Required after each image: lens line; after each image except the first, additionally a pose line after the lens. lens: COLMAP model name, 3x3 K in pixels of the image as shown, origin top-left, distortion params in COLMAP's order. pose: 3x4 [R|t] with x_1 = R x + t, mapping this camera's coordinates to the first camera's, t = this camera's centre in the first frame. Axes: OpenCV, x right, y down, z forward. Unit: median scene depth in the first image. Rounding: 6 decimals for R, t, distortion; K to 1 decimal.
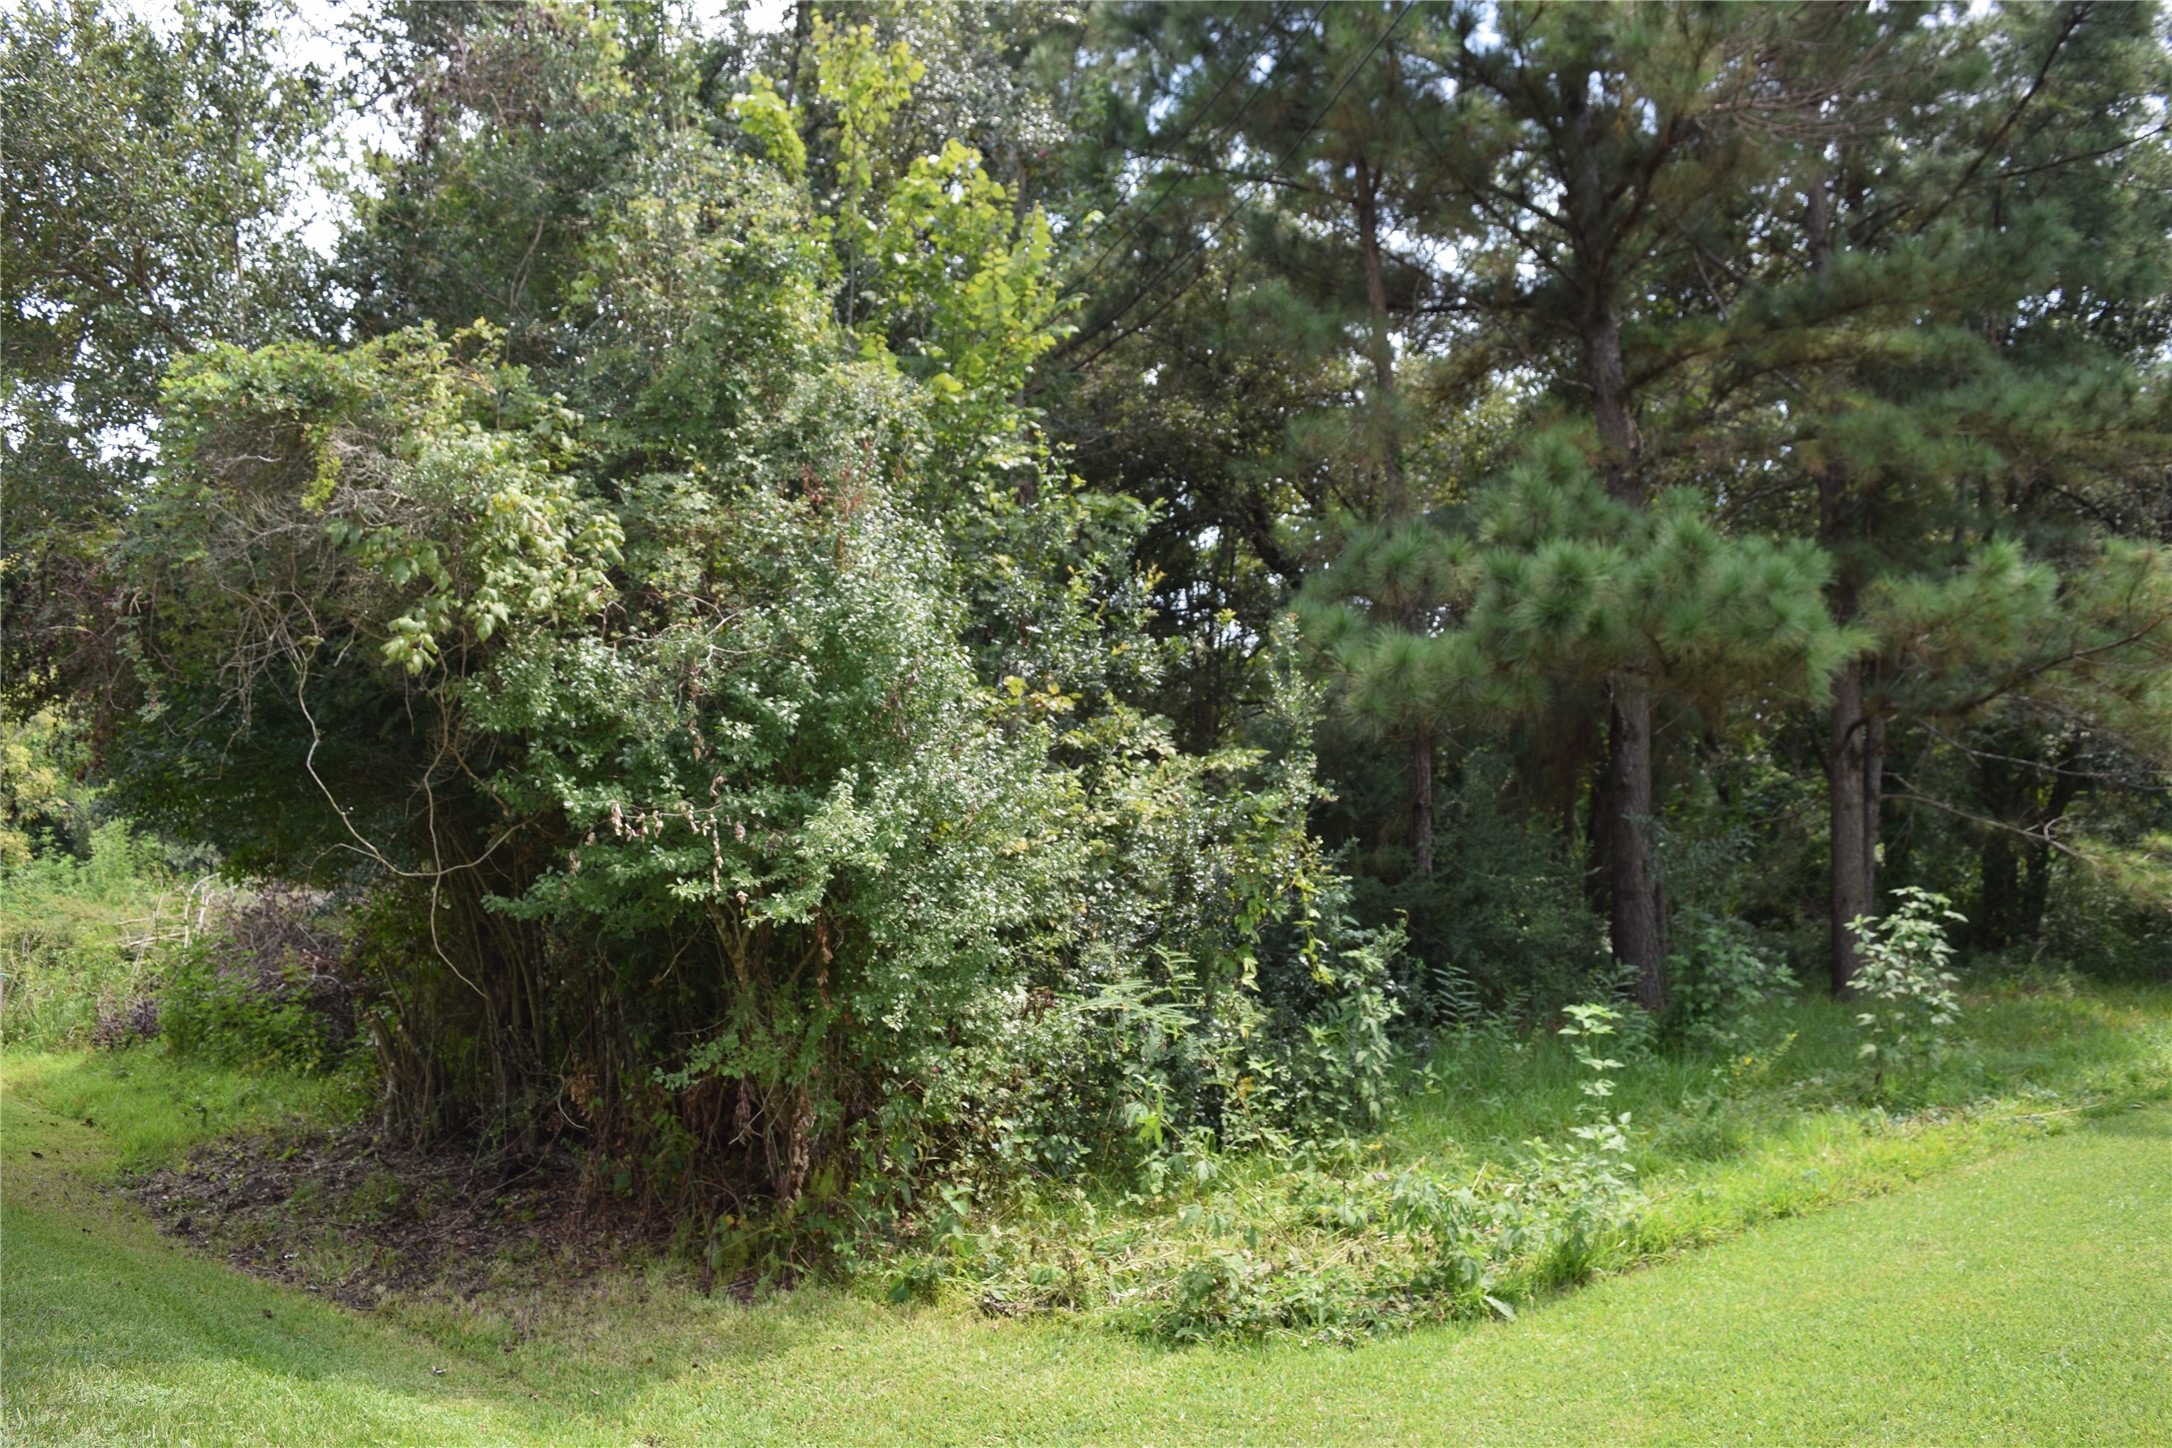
lens RADIAL K [[1700.6, 0, 1072.5], [0, 1700.6, 717.3], [0, 0, 1]] dist [-0.092557, 0.024944]
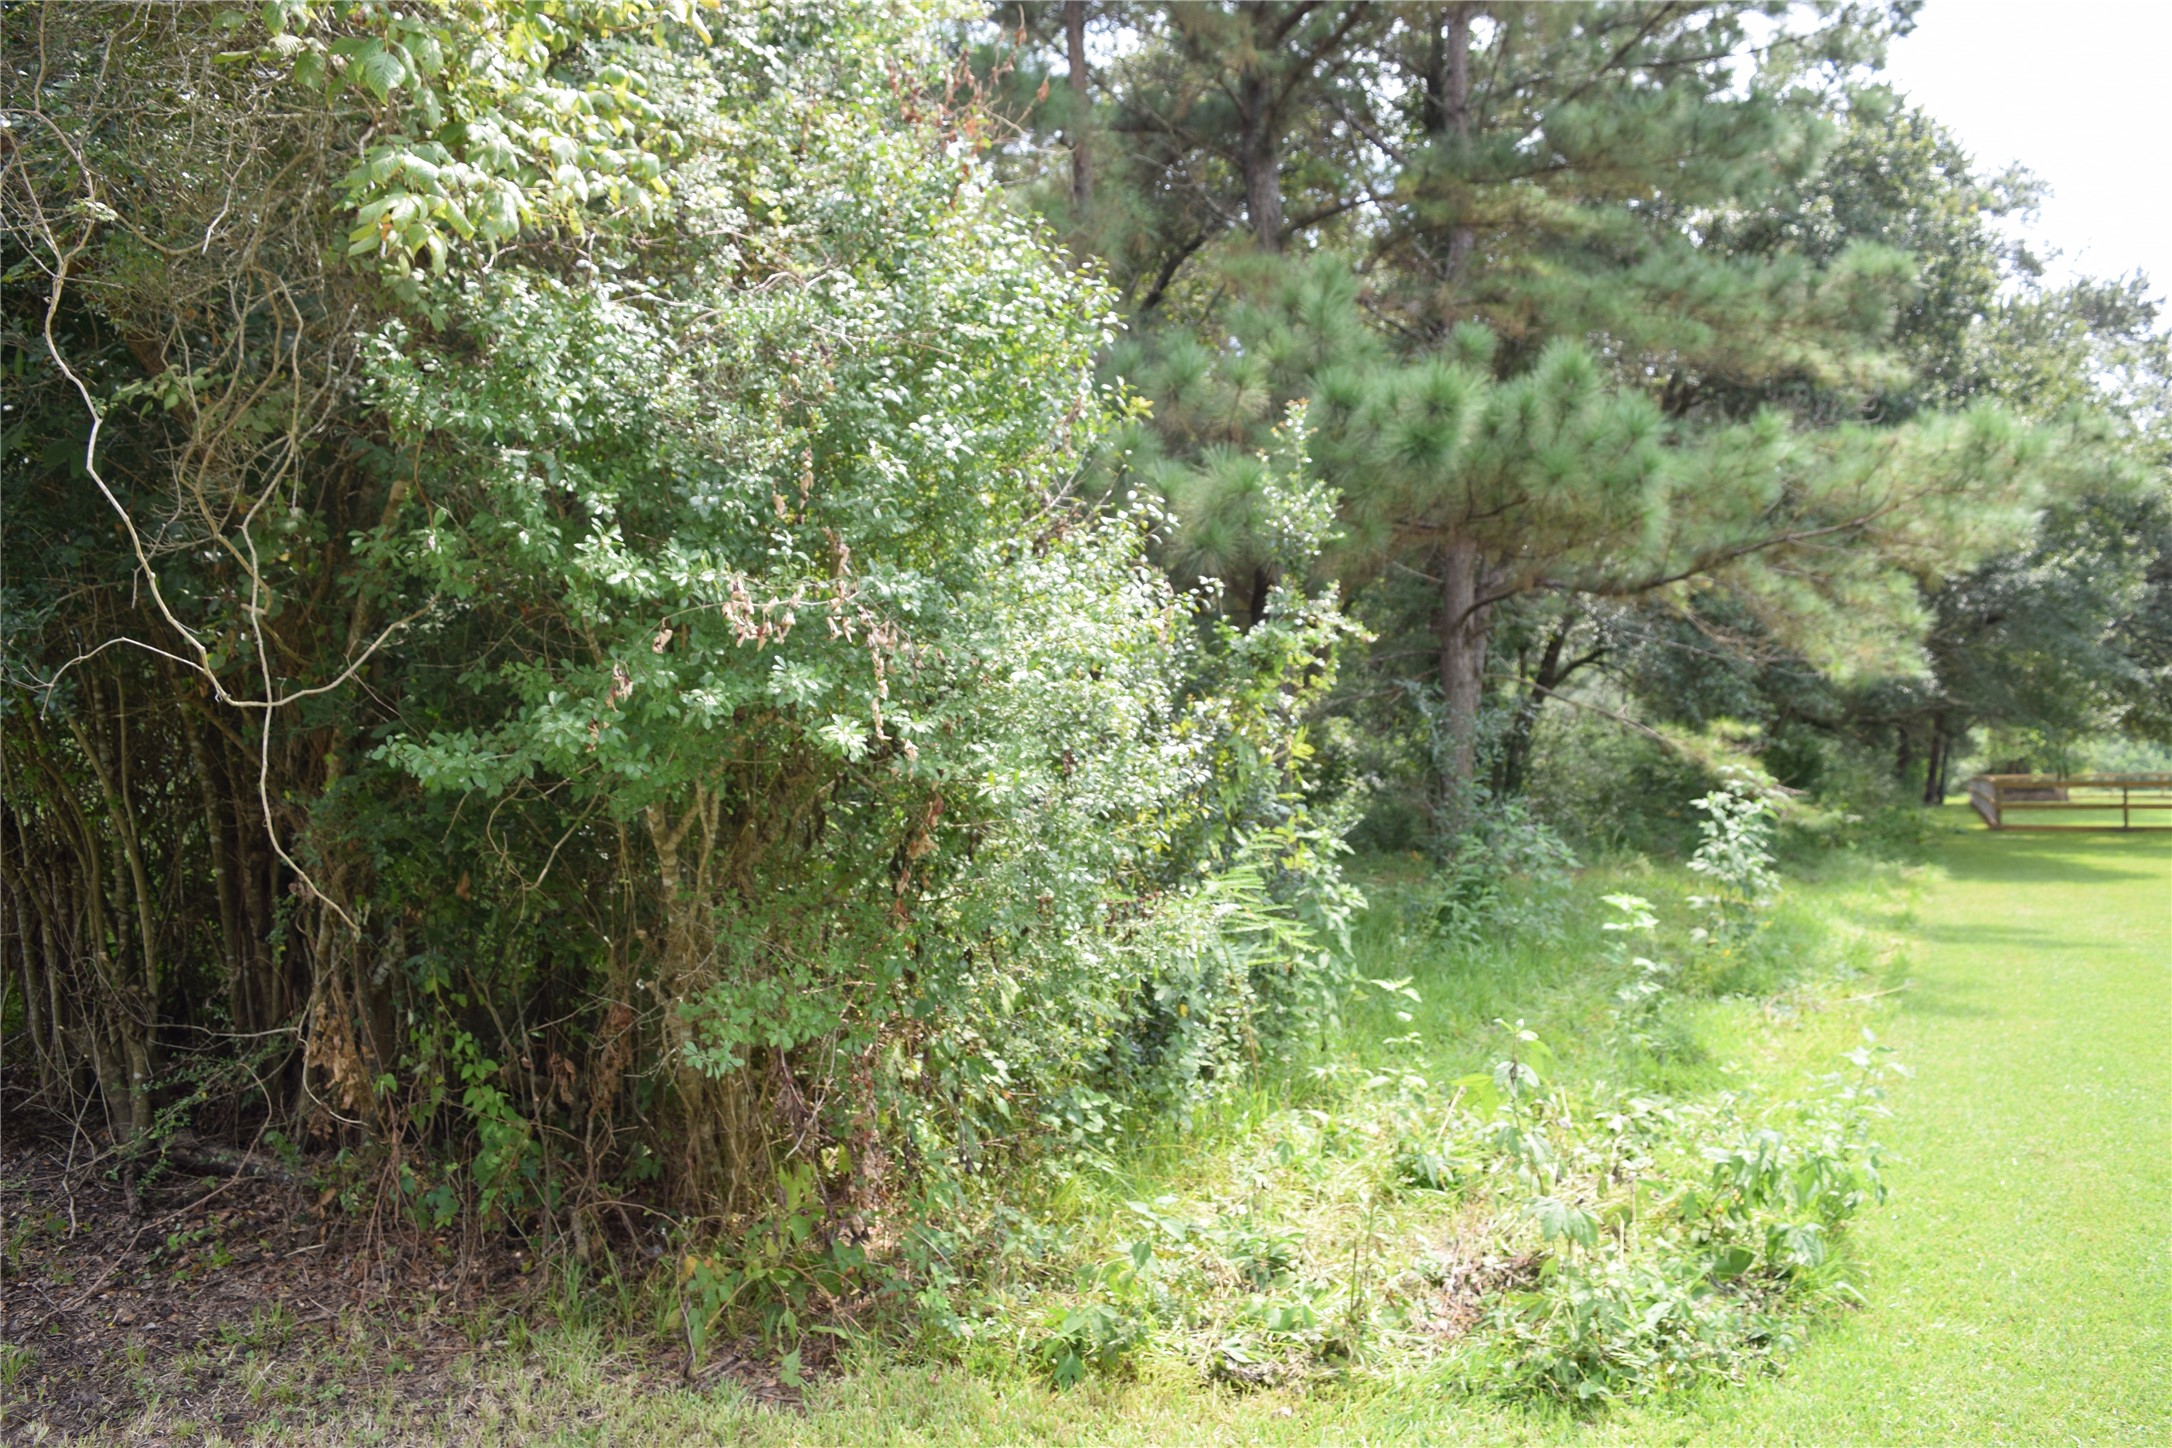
lens RADIAL K [[1700.6, 0, 1072.5], [0, 1700.6, 717.3], [0, 0, 1]] dist [-0.092557, 0.024944]
pose [[0.940760, 0.016068, 0.338693, -0.301257], [-0.040846, 0.996973, 0.066156, 0.048257], [-0.336604, -0.076071, 0.938568, 0.391748]]
